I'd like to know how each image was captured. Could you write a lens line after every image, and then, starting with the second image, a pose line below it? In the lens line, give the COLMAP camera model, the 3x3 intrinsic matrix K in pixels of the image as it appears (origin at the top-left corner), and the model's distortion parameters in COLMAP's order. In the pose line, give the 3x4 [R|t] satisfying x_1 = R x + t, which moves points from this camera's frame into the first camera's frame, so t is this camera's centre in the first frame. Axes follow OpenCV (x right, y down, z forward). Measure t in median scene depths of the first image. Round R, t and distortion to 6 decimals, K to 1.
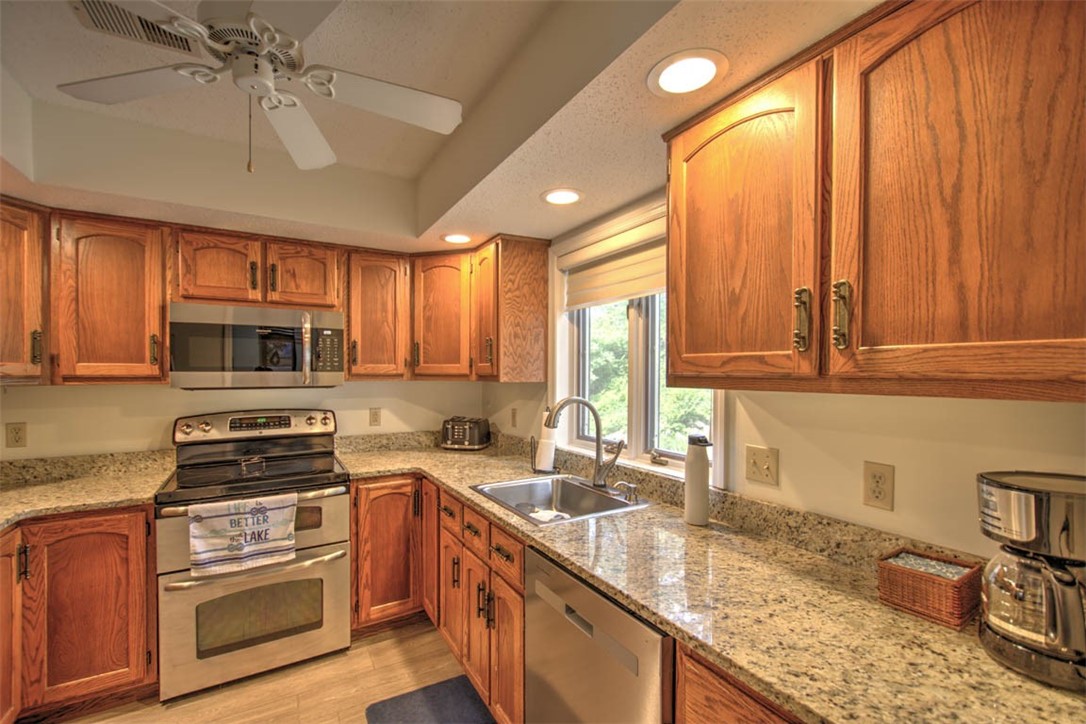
lens RADIAL K [[464.2, 0, 544.2], [0, 464.2, 373.4], [0, 0, 1]] dist [0.000760, -0.002261]
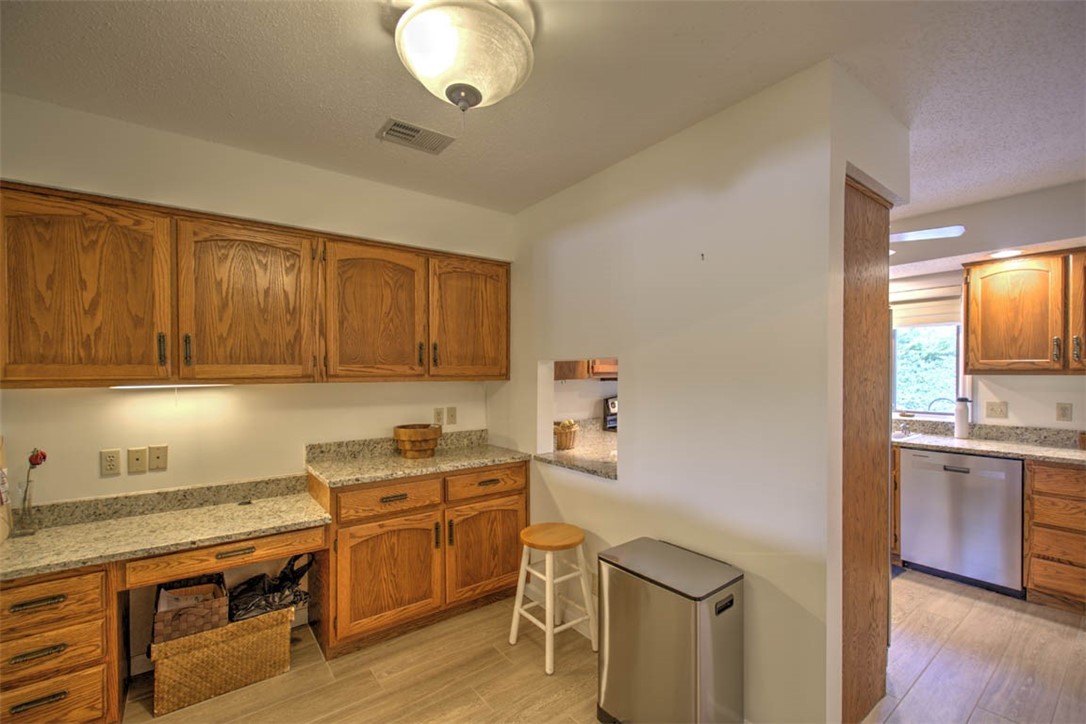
lens RADIAL K [[464.2, 0, 549.2], [0, 464.2, 371.5], [0, 0, 1]] dist [0.000760, -0.002261]
pose [[0.993533, -0.003777, 0.113478, -2.309767], [0.003493, 0.999990, 0.002701, 0.001090], [-0.113487, -0.002287, 0.993537, -1.169534]]
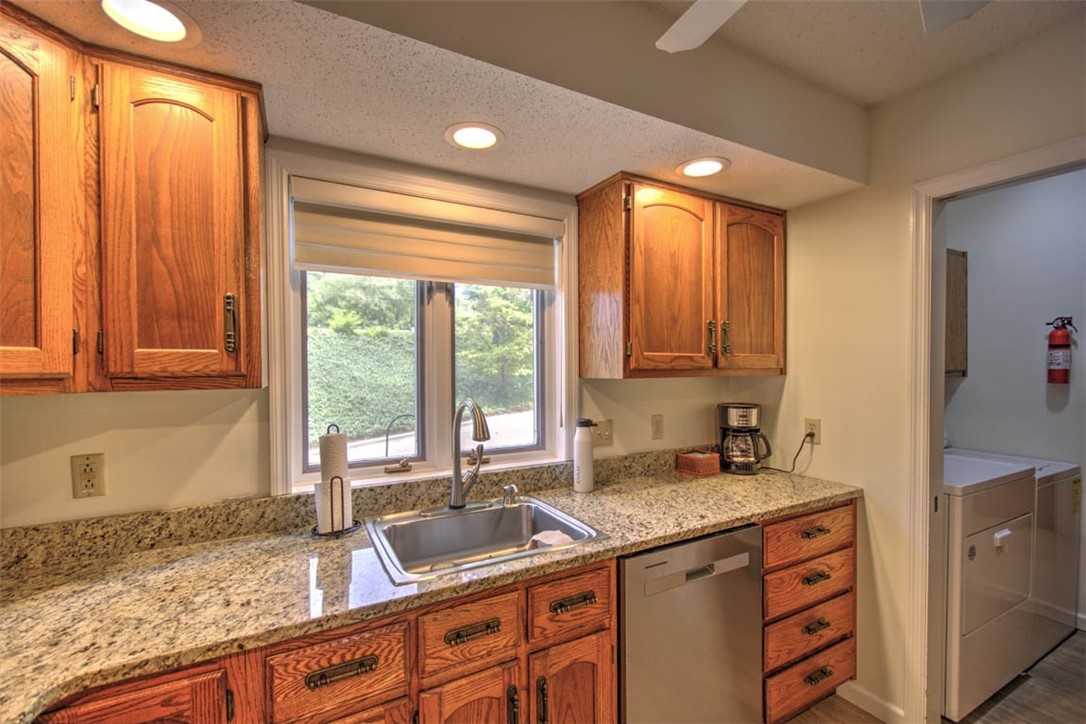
lens RADIAL K [[464.2, 0, 546.7], [0, 464.2, 371.3], [0, 0, 1]] dist [0.000760, -0.002261]
pose [[0.040676, -0.012213, 0.999098, -1.120810], [0.007906, 0.999898, 0.011901, -0.006626], [-0.999141, 0.007415, 0.040769, 1.328137]]
